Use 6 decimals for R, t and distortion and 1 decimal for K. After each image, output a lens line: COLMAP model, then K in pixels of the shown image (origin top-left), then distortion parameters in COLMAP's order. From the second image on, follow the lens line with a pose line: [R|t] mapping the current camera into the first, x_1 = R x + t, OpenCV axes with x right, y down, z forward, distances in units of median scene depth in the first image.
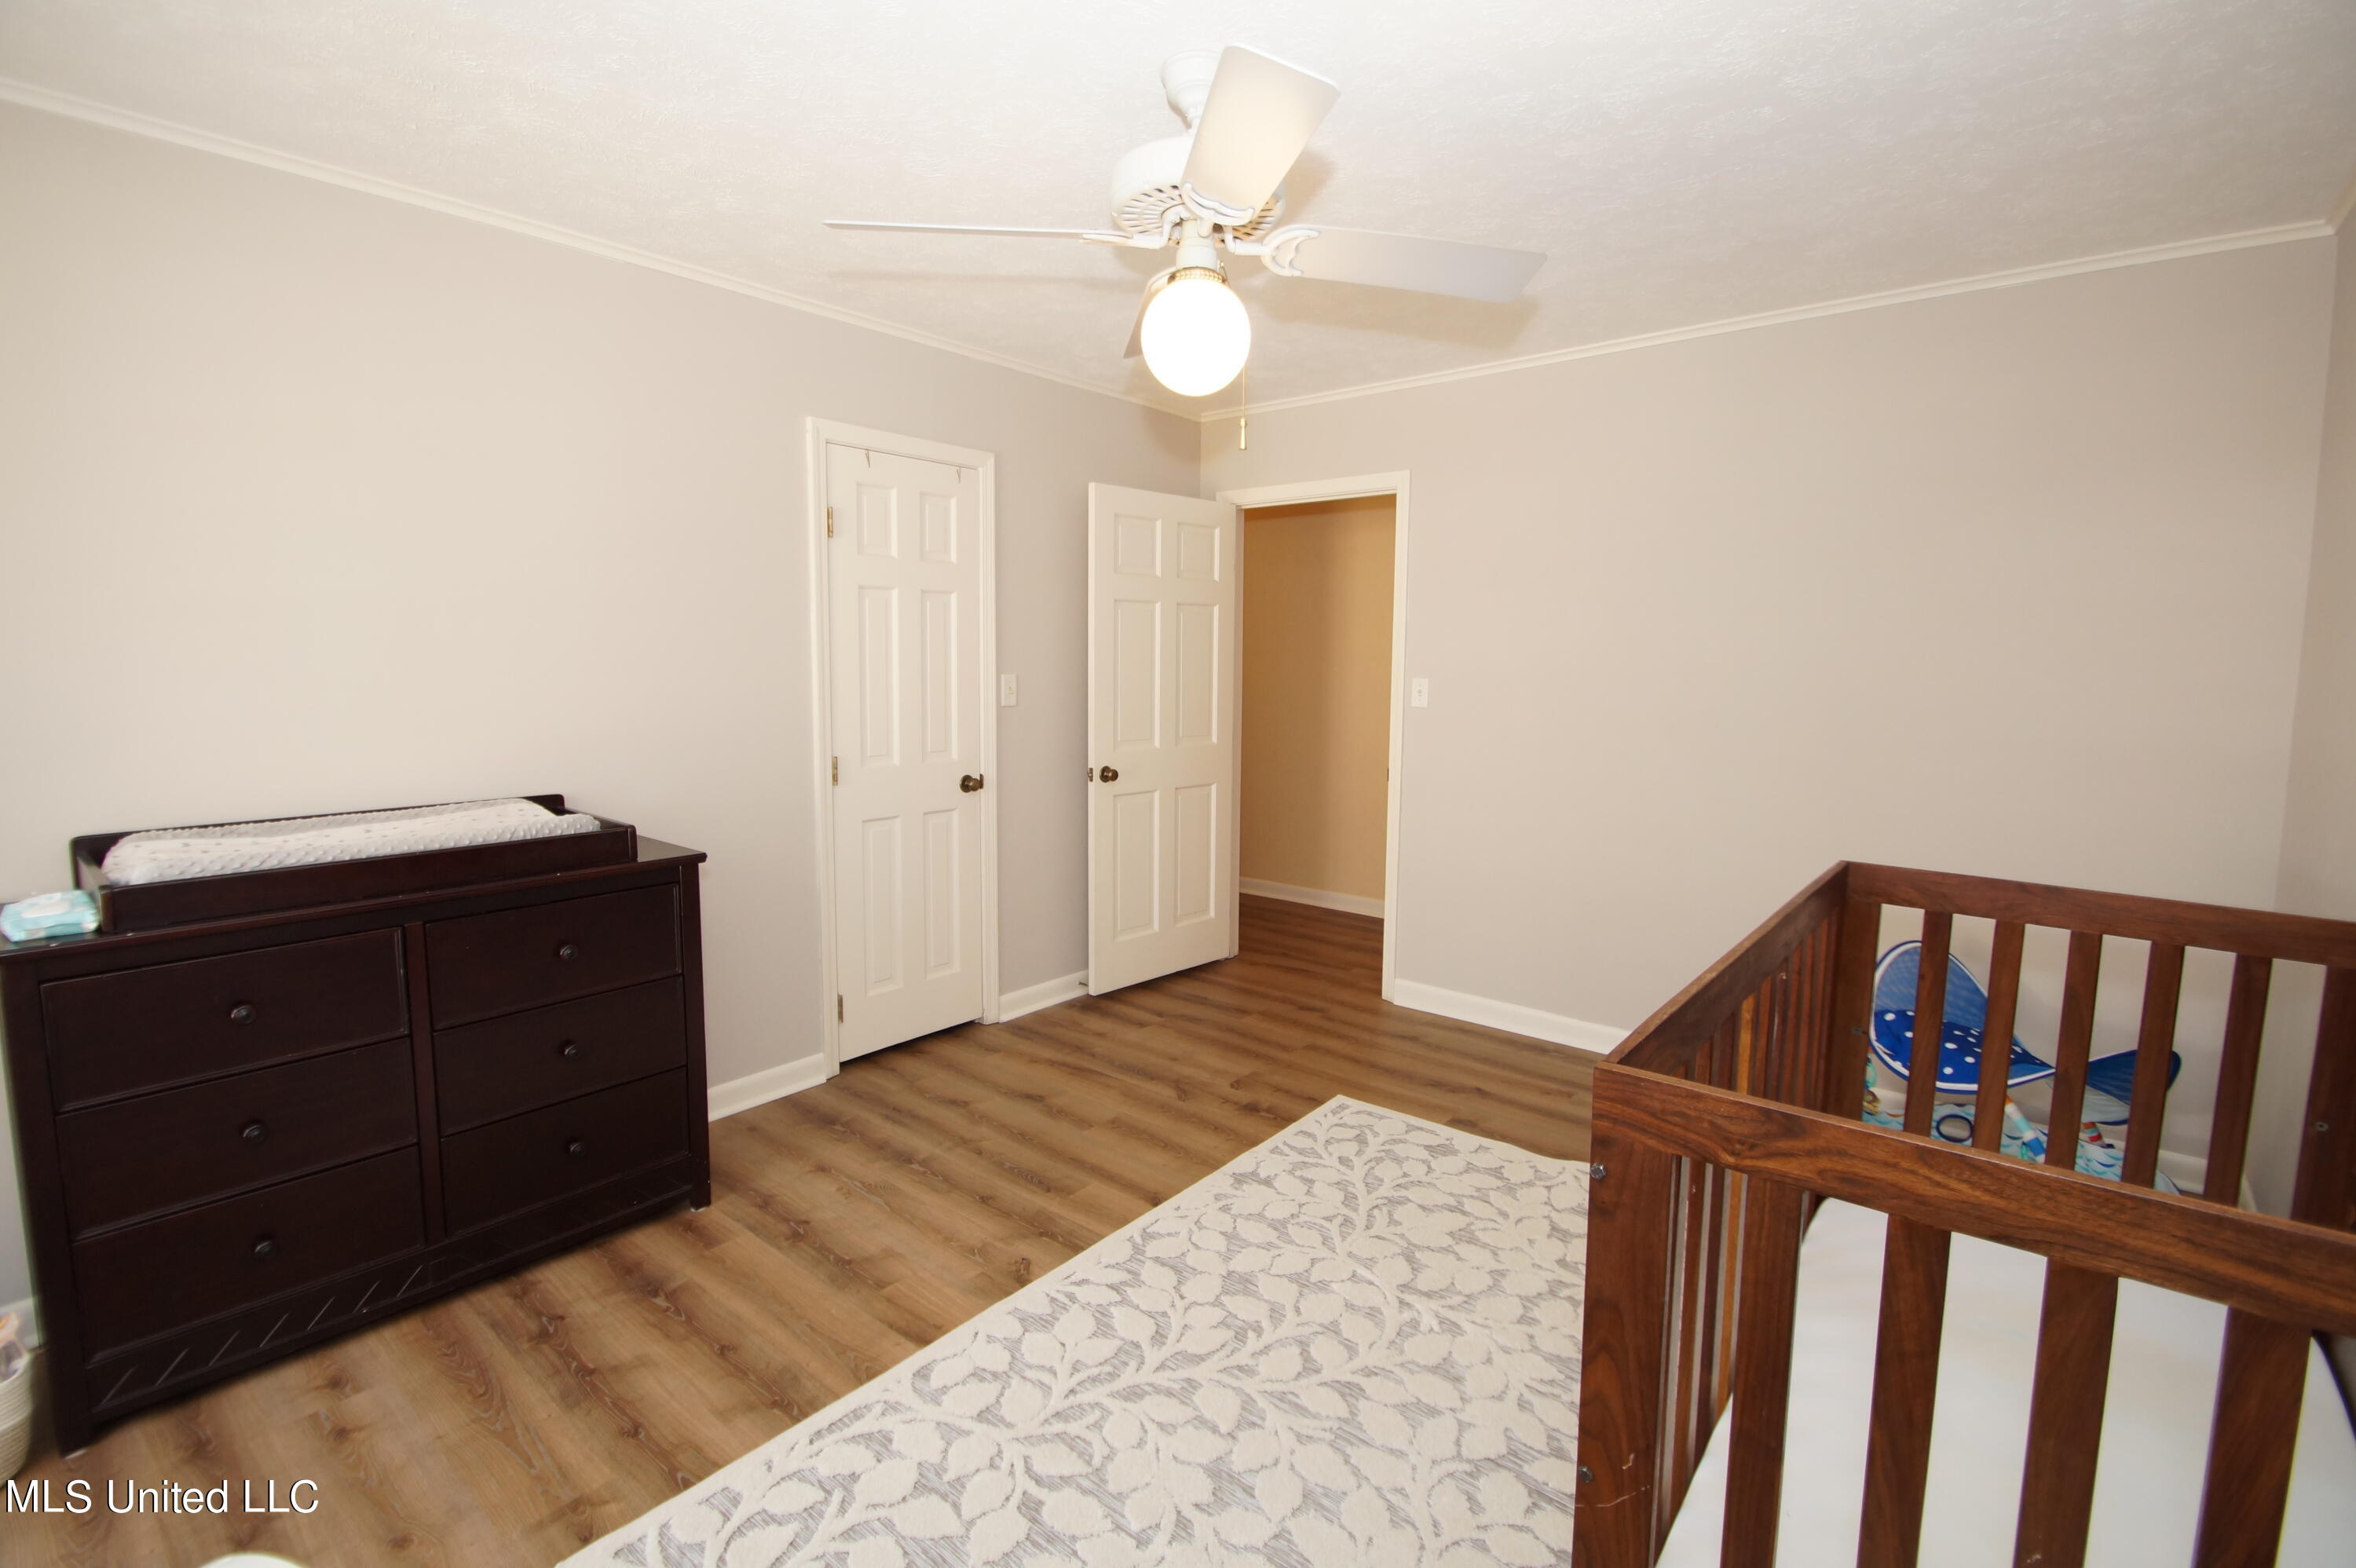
lens RADIAL K [[1067.1, 0, 1171.8], [0, 1067.1, 765.4], [0, 0, 1]] dist [0.021401, -0.013910]
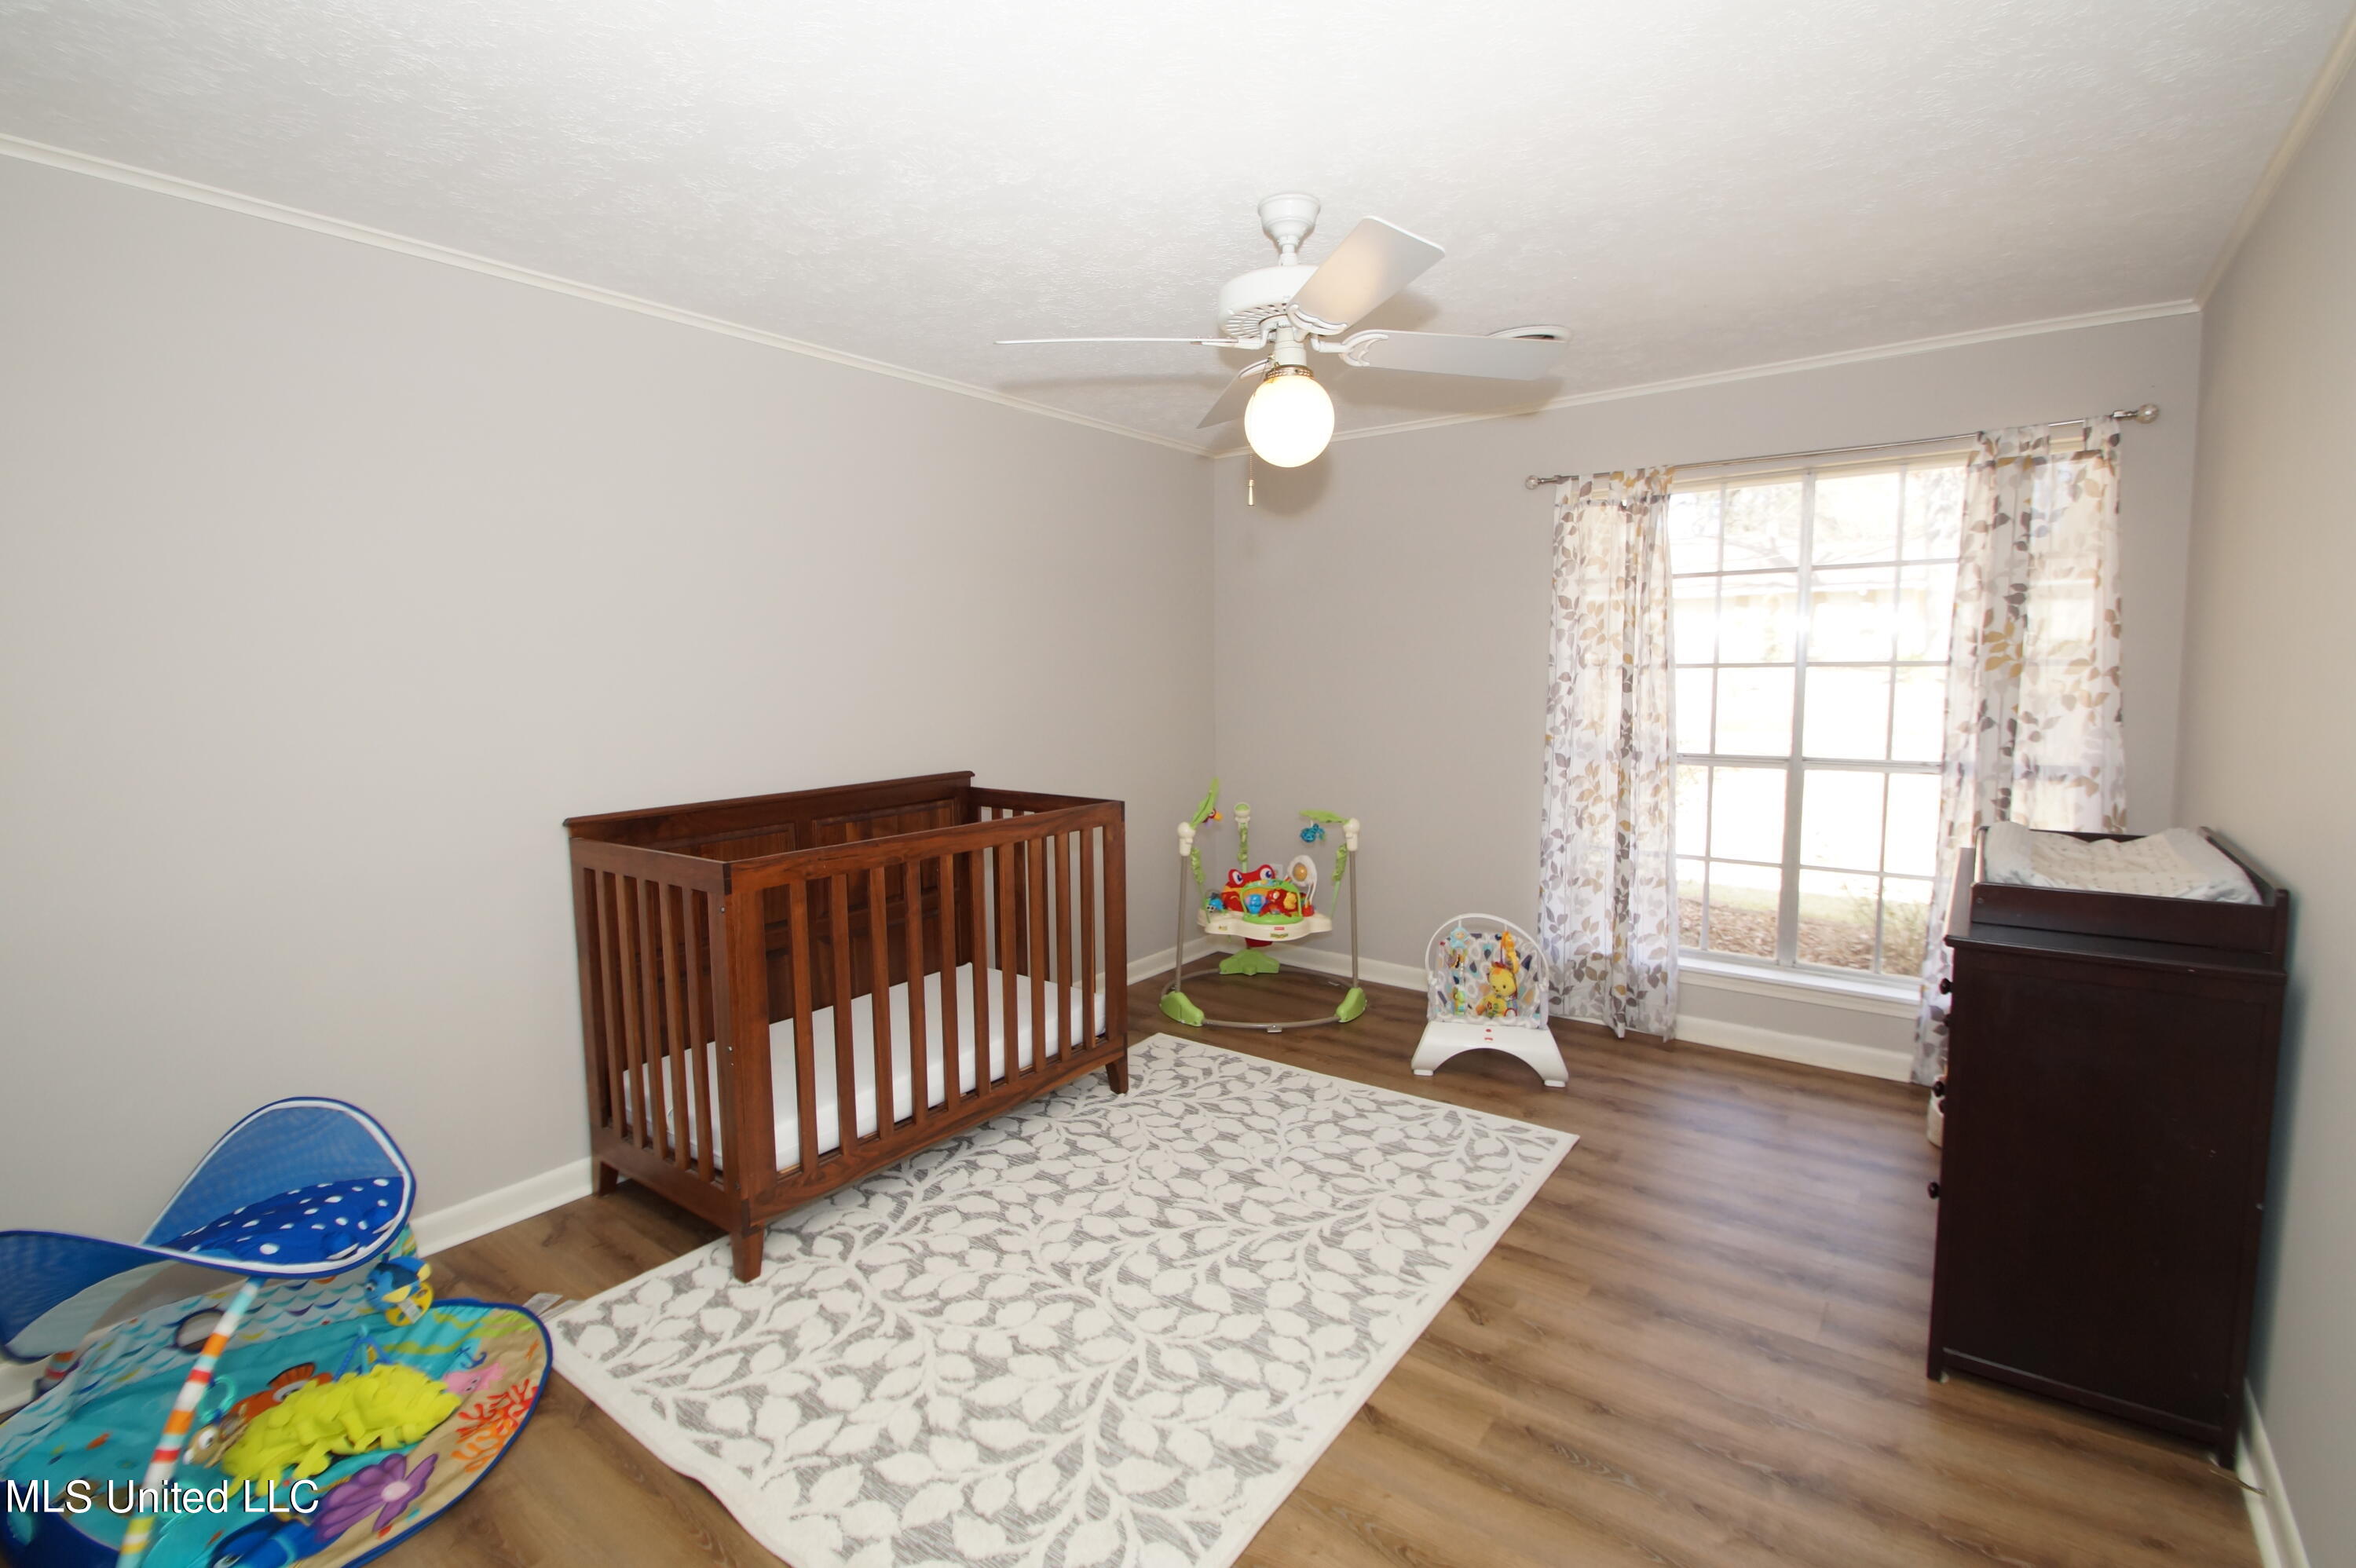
lens RADIAL K [[1067.1, 0, 1171.8], [0, 1067.1, 765.4], [0, 0, 1]] dist [0.021401, -0.013910]
pose [[-0.998888, 0.009800, -0.046118, 0.181632], [0.000725, 0.981237, 0.192806, -0.213258], [0.047142, 0.192559, -0.980152, 1.933026]]
